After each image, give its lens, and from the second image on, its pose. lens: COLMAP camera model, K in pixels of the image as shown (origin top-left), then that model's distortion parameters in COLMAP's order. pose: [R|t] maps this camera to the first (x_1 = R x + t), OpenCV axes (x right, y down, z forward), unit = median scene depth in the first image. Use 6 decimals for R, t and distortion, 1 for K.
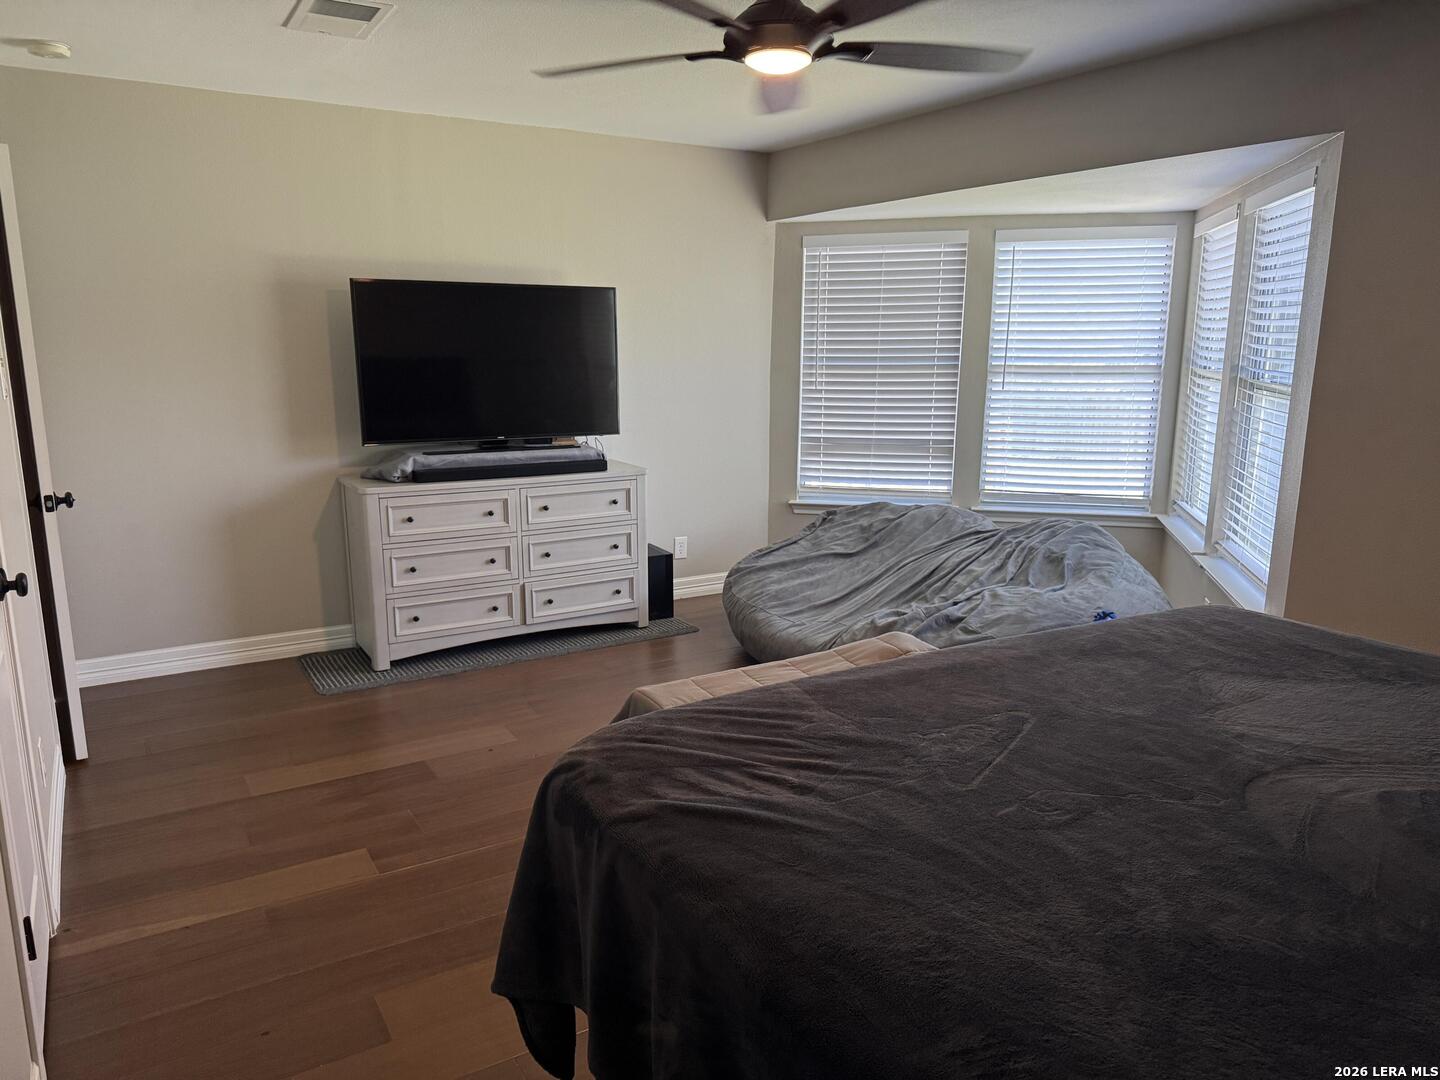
lens RADIAL K [[1007.5, 0, 720.0], [0, 1007.5, 540.0], [0, 0, 1]] dist [0.004086, 0.000641]
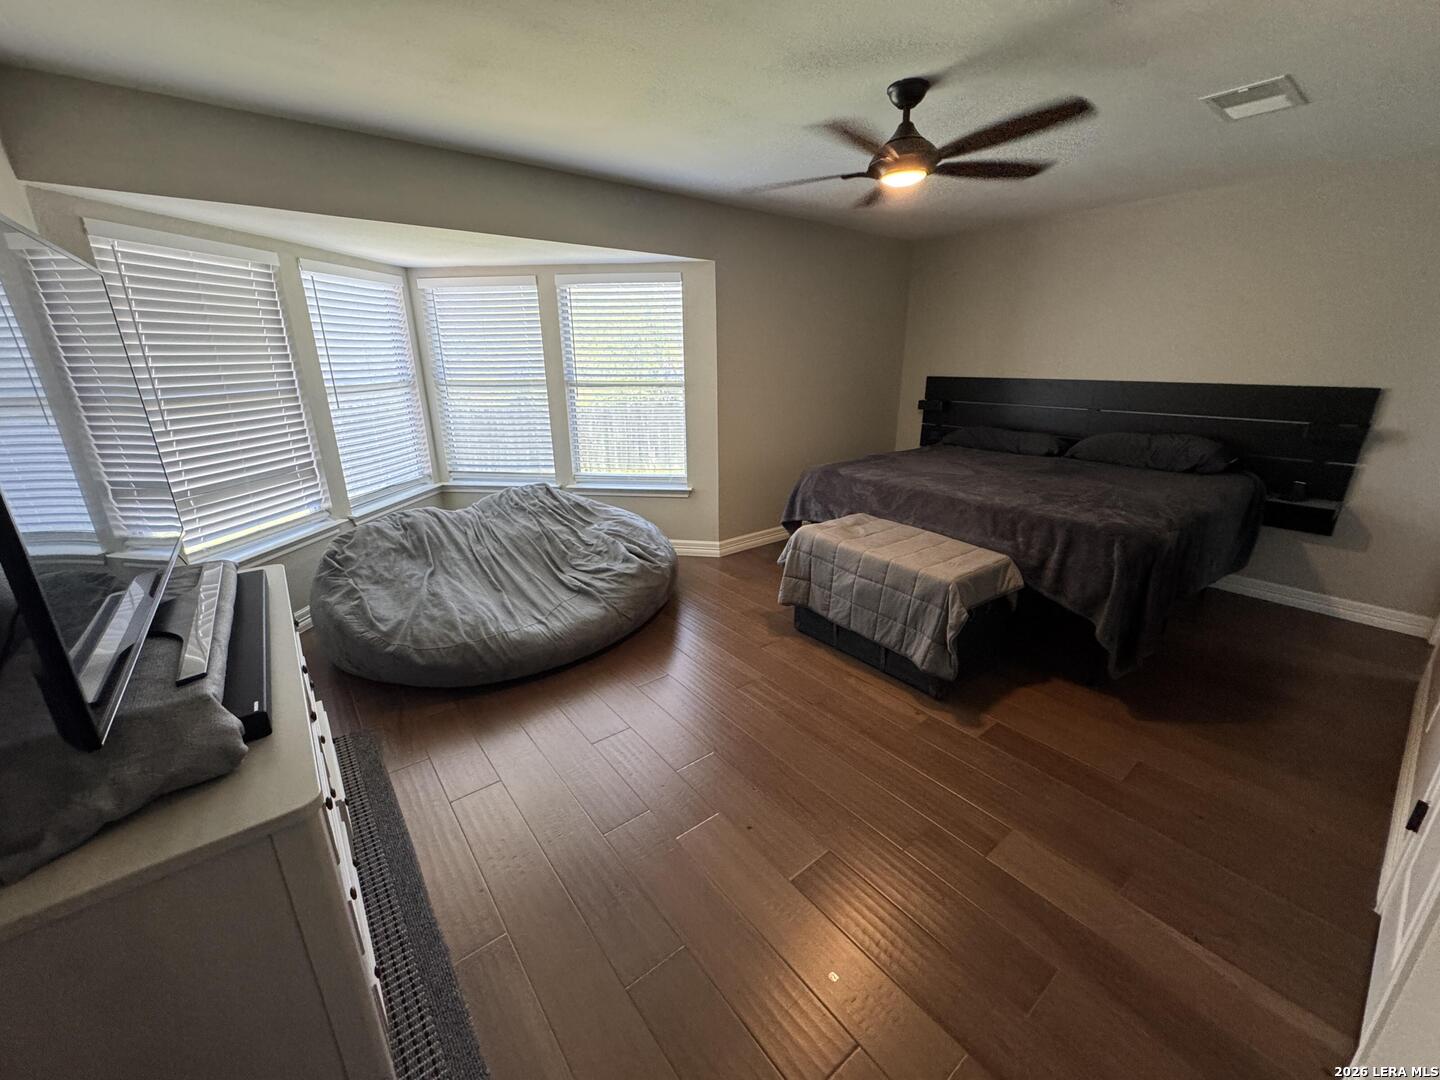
lens RADIAL K [[572.4, 0, 720.0], [0, 572.4, 540.0], [0, 0, 1]] dist [-0.000399, -0.000060]
pose [[-0.117331, -0.303770, 0.945493, -0.421514], [0.205167, 0.924115, 0.322362, -0.131168], [-0.971669, 0.231807, -0.046103, 0.642701]]
